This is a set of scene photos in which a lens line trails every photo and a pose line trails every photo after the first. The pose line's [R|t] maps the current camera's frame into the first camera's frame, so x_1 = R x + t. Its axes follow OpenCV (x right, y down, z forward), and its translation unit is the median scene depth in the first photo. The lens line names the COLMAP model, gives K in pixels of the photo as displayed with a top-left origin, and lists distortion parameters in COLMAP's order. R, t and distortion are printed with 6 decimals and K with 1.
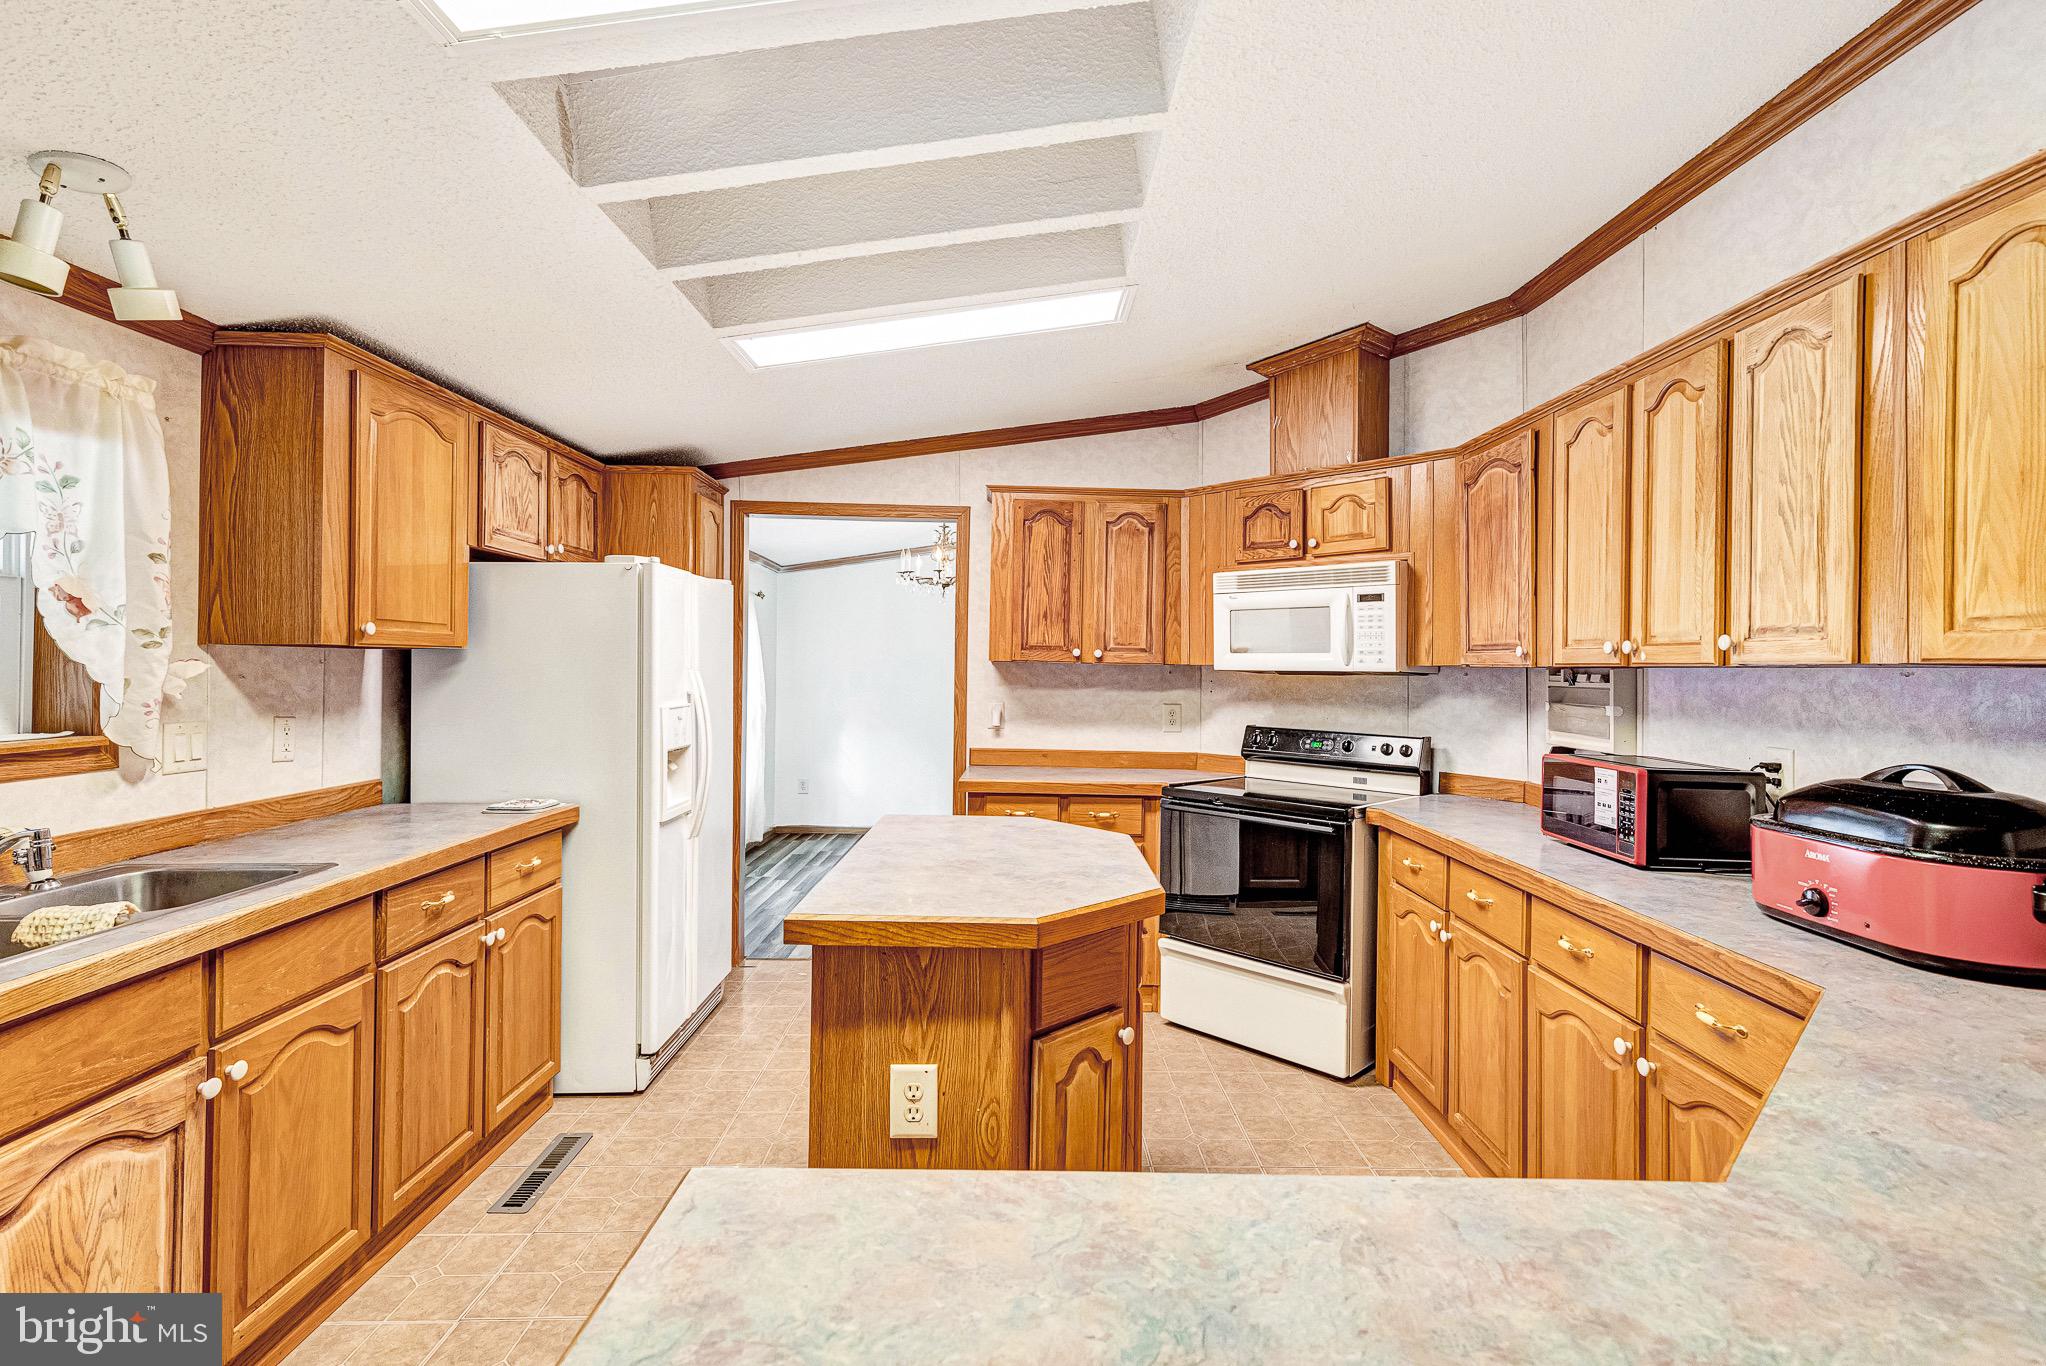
lens RADIAL K [[966.5, 0, 1006.0], [0, 966.5, 654.9], [0, 0, 1]] dist [0.011403, -0.002508]
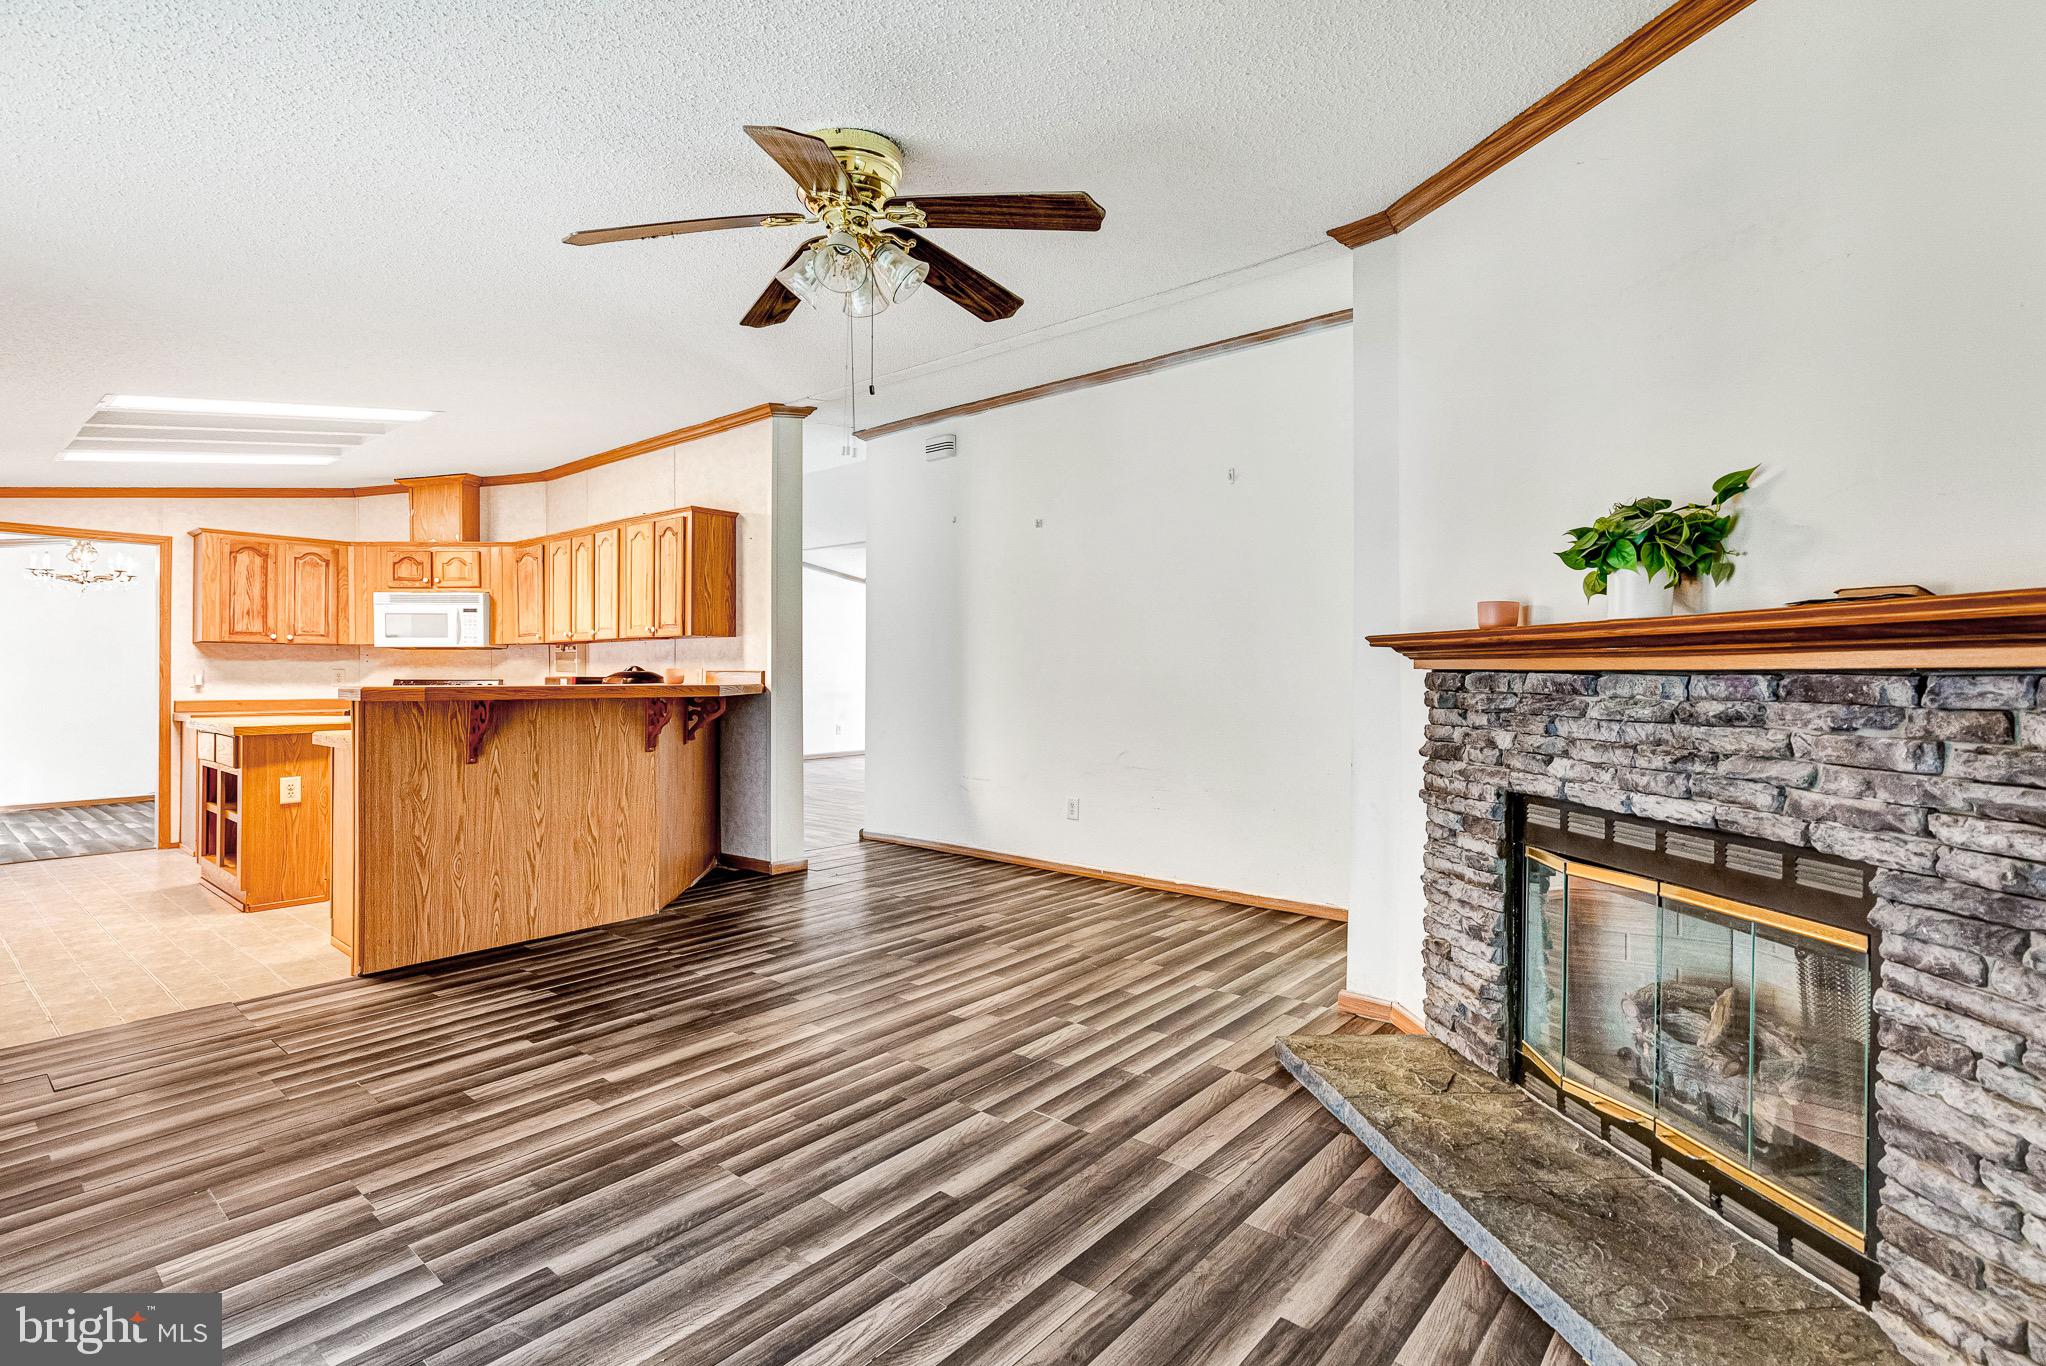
lens RADIAL K [[966.5, 0, 1039.7], [0, 966.5, 666.0], [0, 0, 1]] dist [0.011403, -0.002508]
pose [[0.631005, -0.009086, 0.775726, -0.422918], [0.002399, 0.999949, 0.009761, 0.038081], [-0.775775, -0.004299, 0.630995, -1.141305]]
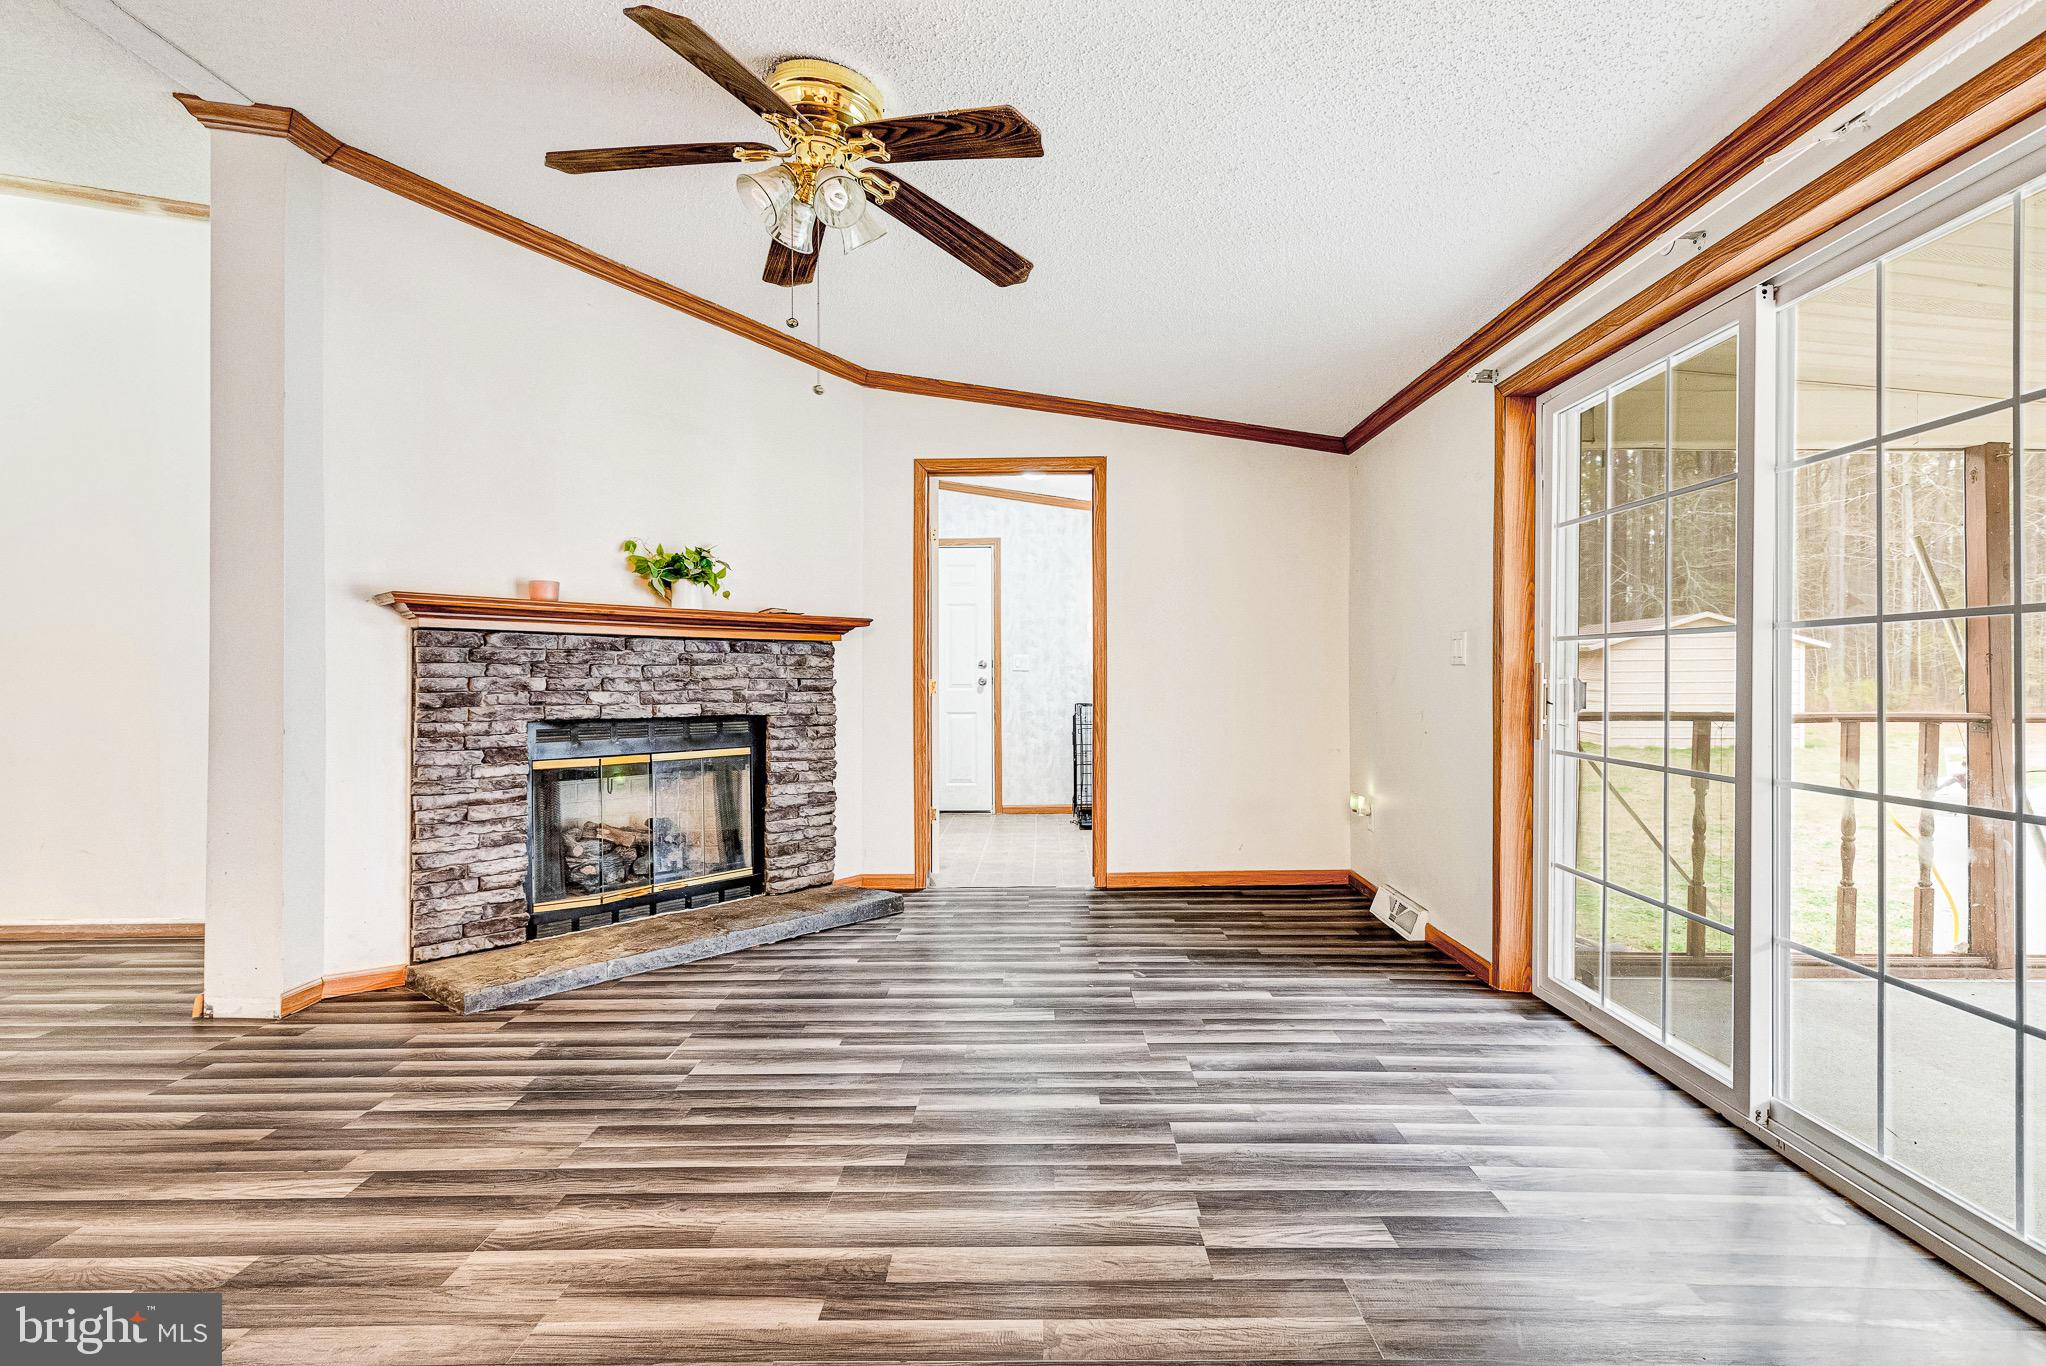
lens RADIAL K [[966.5, 0, 1035.8], [0, 966.5, 675.9], [0, 0, 1]] dist [0.011403, -0.002508]
pose [[-0.999897, -0.013218, -0.005548, -0.140376], [-0.013173, 0.999880, -0.008091, 0.093925], [0.005654, -0.008017, -0.999952, 0.013217]]
